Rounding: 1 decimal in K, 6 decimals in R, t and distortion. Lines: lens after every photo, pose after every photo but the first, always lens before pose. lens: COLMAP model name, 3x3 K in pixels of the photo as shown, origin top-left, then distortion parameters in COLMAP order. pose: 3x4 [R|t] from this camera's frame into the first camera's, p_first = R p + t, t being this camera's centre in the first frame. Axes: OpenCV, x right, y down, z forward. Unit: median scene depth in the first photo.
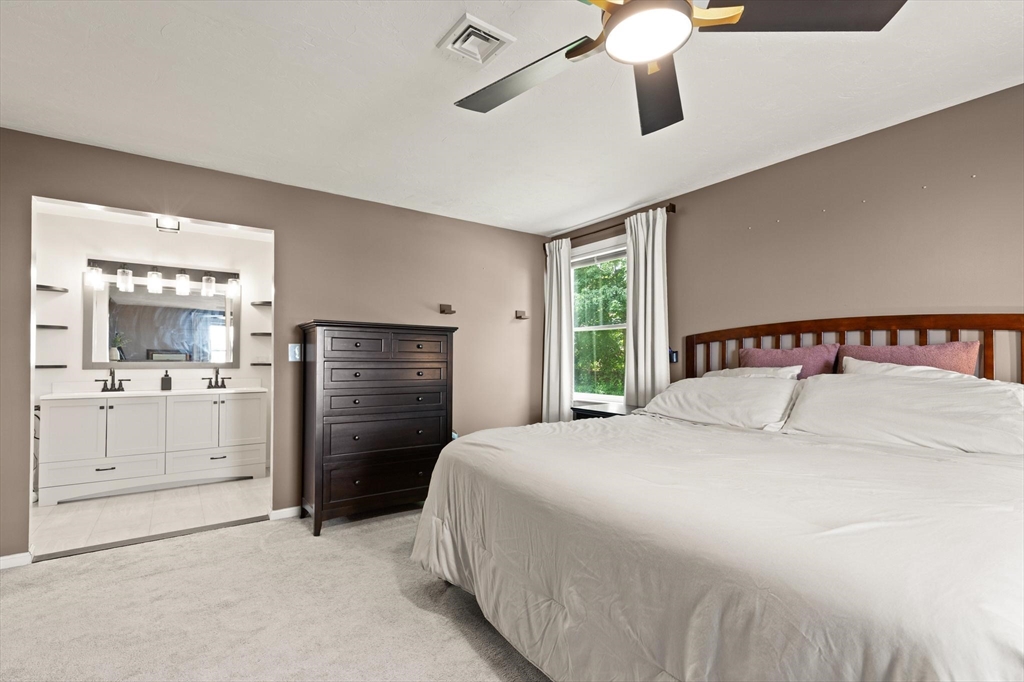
lens RADIAL K [[476.8, 0, 516.4], [0, 476.8, 354.7], [0, 0, 1]] dist [0.003212, 0.000483]
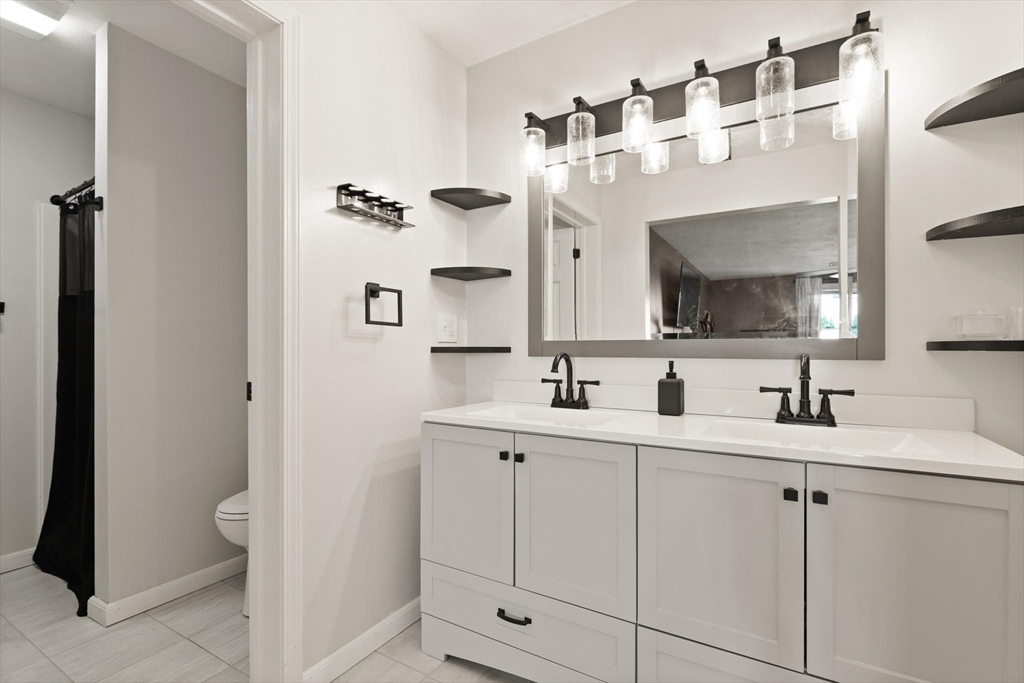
lens RADIAL K [[474.2, 0, 512.0], [0, 474.2, 341.5], [0, 0, 1]] dist [-0.000031, -0.000154]
pose [[0.394920, -0.011177, -0.918648, -0.465296], [0.015510, 0.999865, -0.005497, 0.018231], [0.918585, -0.012077, 0.395040, 0.780303]]
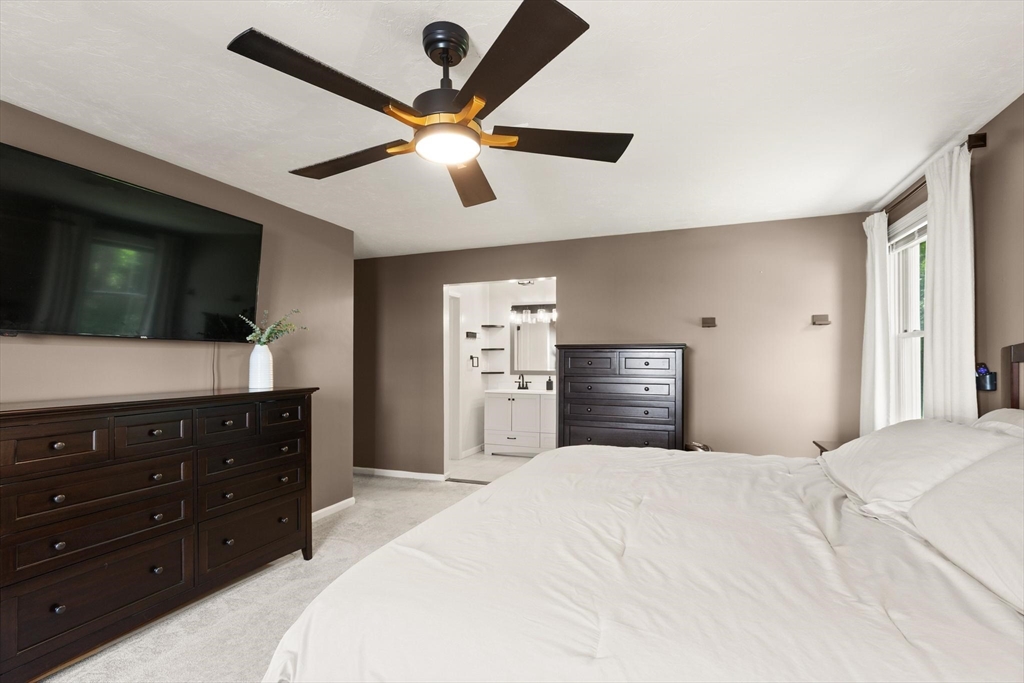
lens RADIAL K [[476.8, 0, 516.4], [0, 476.8, 355.2], [0, 0, 1]] dist [0.003212, 0.000483]
pose [[0.549720, -0.009230, -0.835298, 0.438957], [0.013050, 0.999912, -0.002461, -0.030228], [0.835247, -0.009548, 0.549792, 0.131745]]
